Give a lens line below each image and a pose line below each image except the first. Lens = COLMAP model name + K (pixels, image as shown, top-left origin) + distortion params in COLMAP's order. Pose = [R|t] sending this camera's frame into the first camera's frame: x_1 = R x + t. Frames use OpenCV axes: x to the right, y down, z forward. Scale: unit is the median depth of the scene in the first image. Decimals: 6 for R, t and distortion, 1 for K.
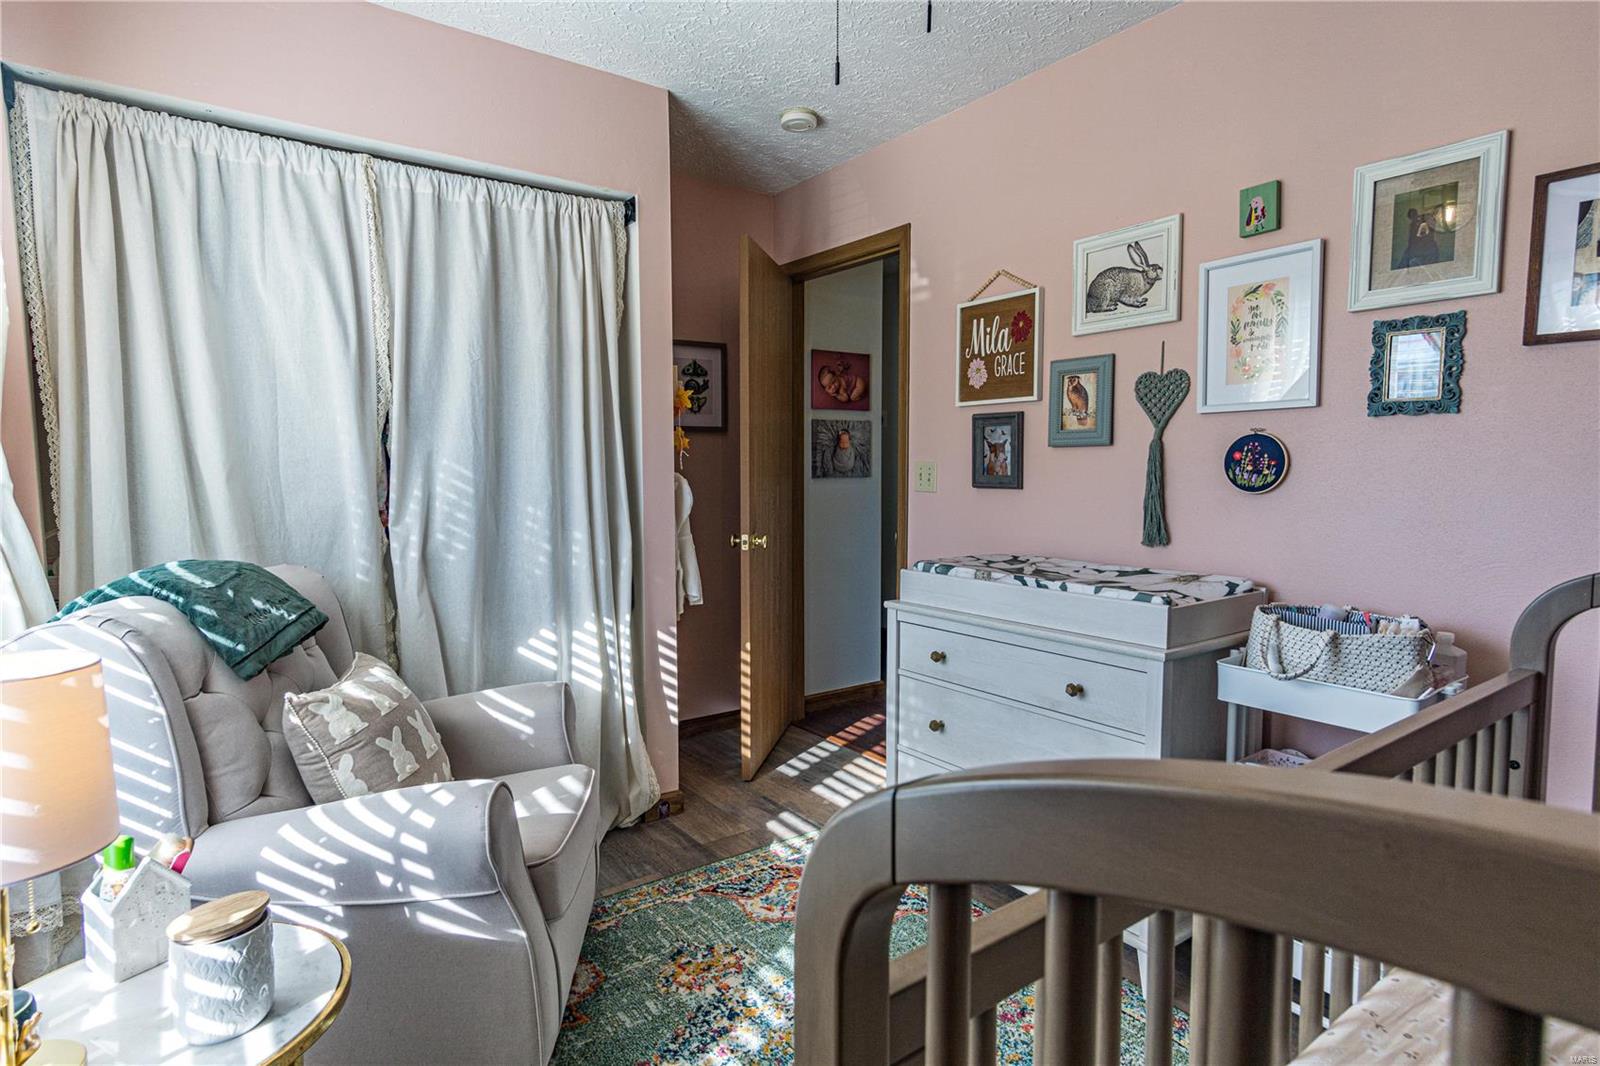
lens RADIAL K [[855.1, 0, 790.5], [0, 855.1, 531.0], [0, 0, 1]] dist [0.005249, 0.002172]
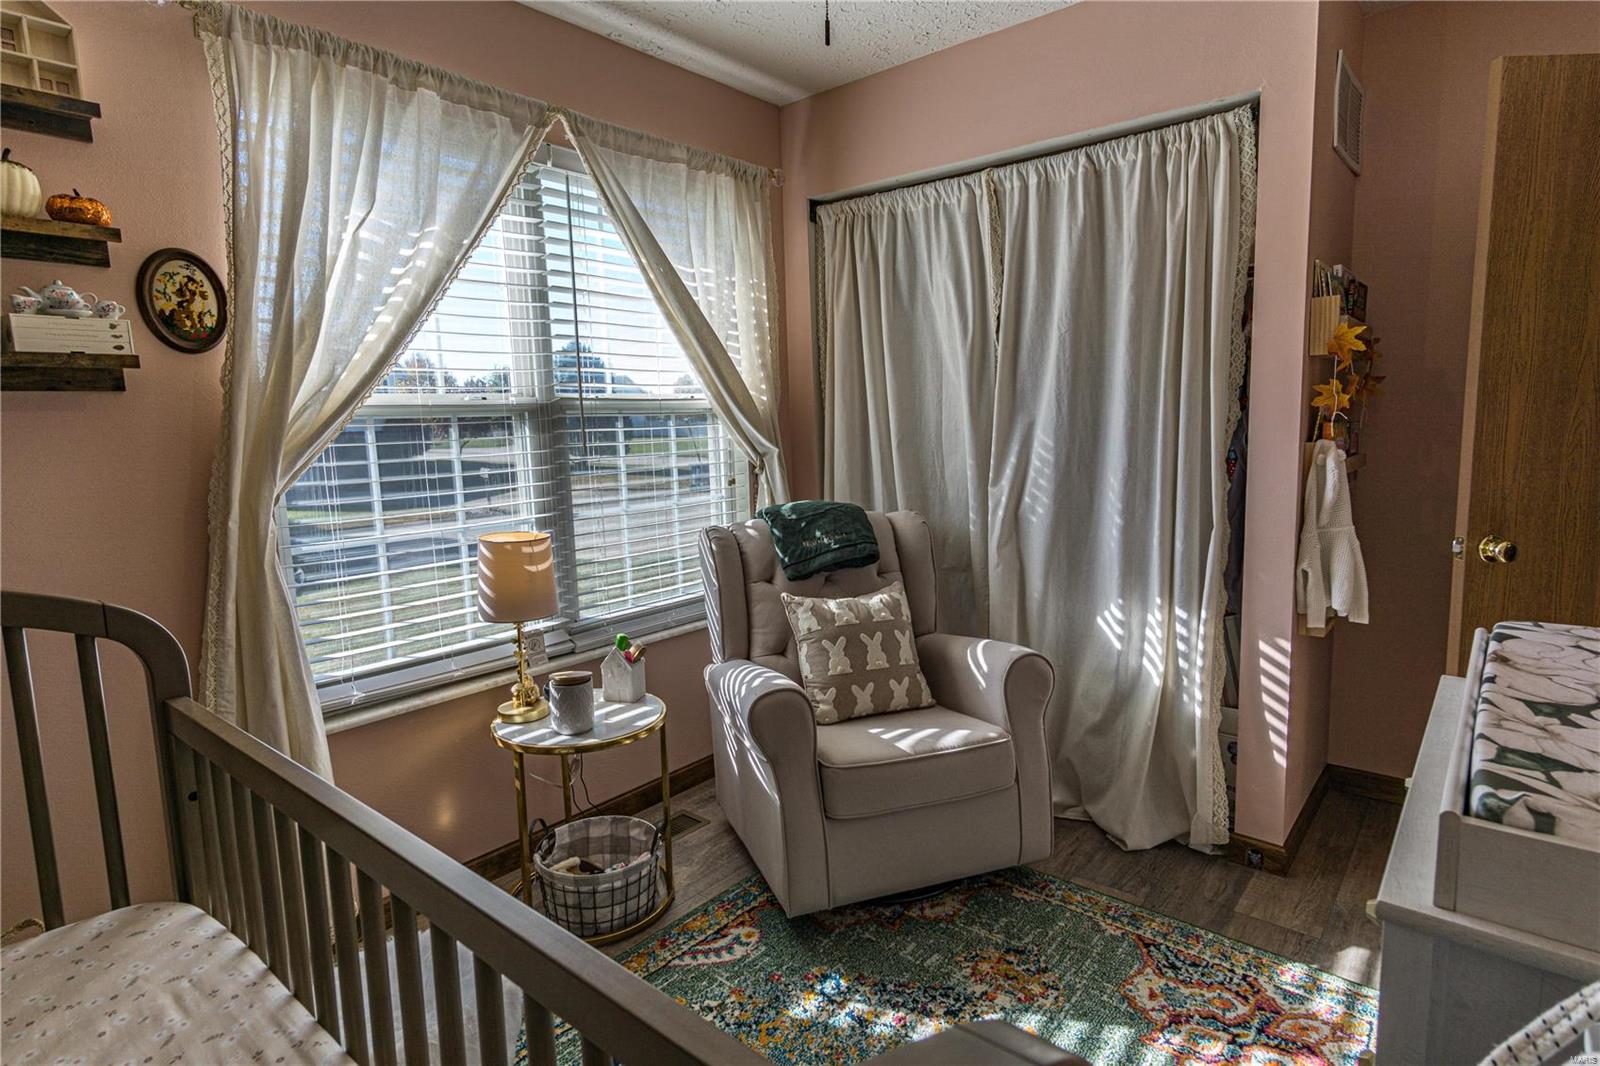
lens RADIAL K [[855.7, 0, 800.0], [0, 855.7, 533.0], [0, 0, 1]] dist [-0.001370, -0.000526]
pose [[0.223157, 0.124367, -0.966816, 0.655074], [-0.047704, 0.992033, 0.116599, -0.071631], [0.973615, 0.020101, 0.227312, 0.508314]]
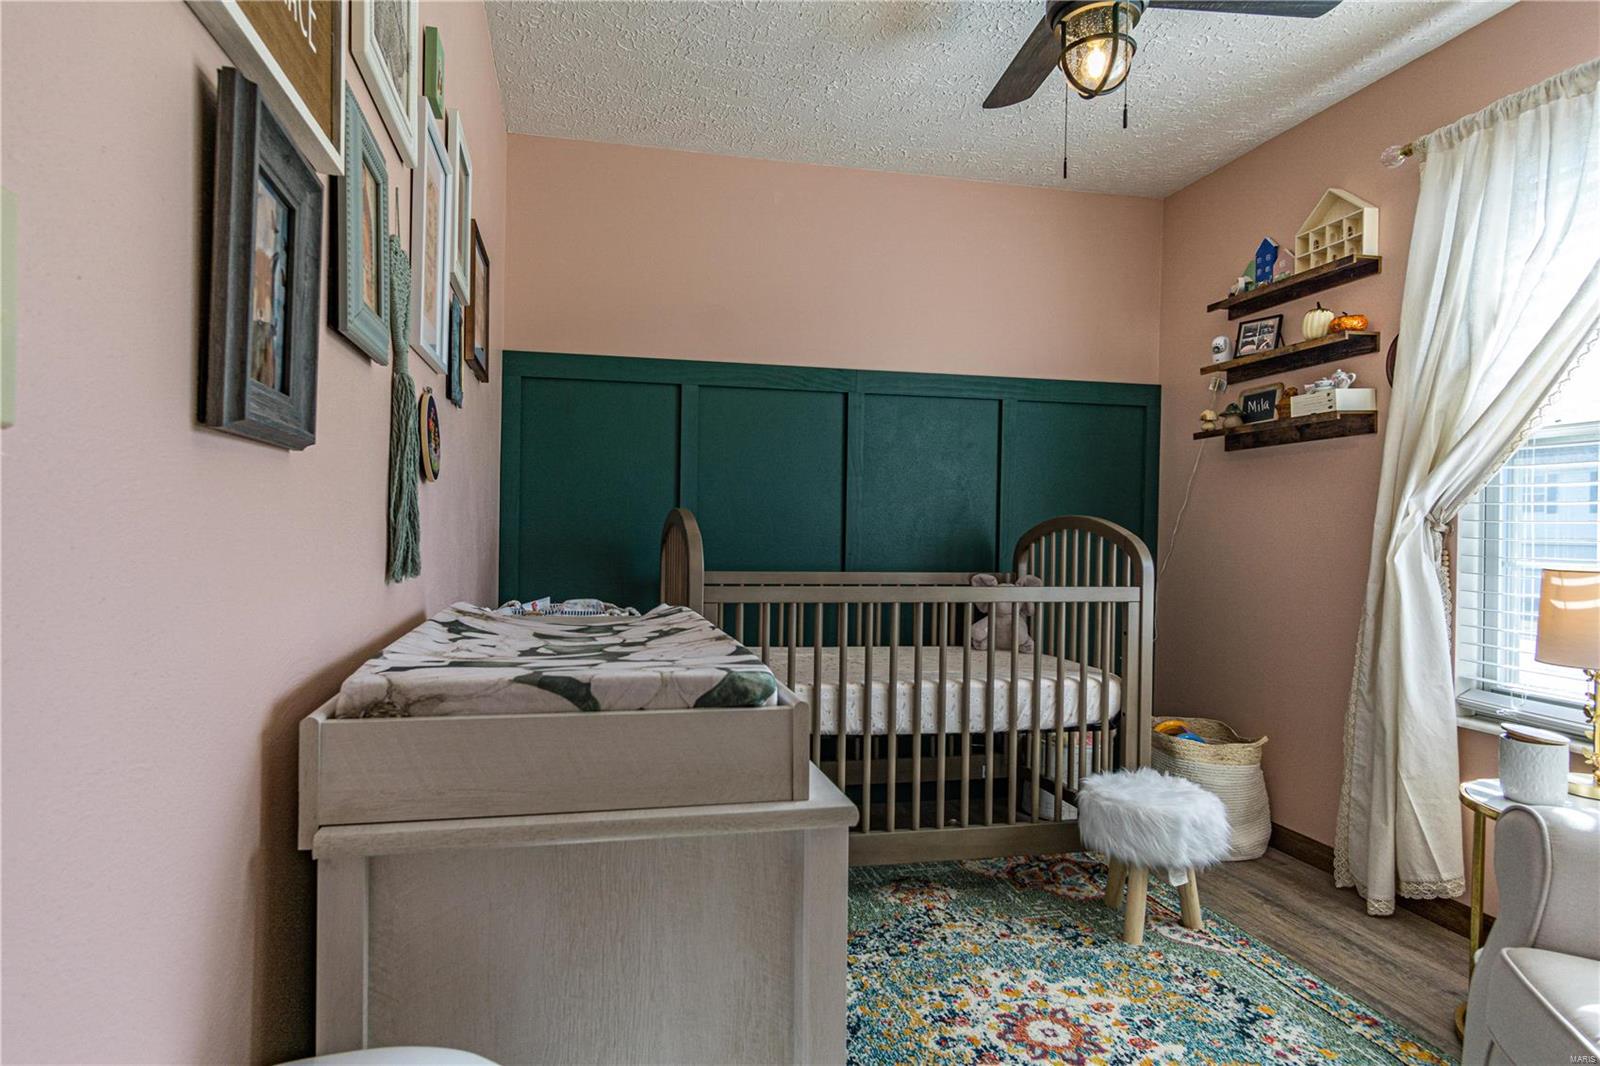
lens RADIAL K [[855.1, 0, 790.5], [0, 855.1, 531.0], [0, 0, 1]] dist [0.005249, 0.002172]
pose [[-0.919901, -0.015921, 0.391826, 0.026923], [0.014853, 0.997044, 0.075382, -0.047709], [-0.391868, 0.075164, -0.916946, 1.445359]]
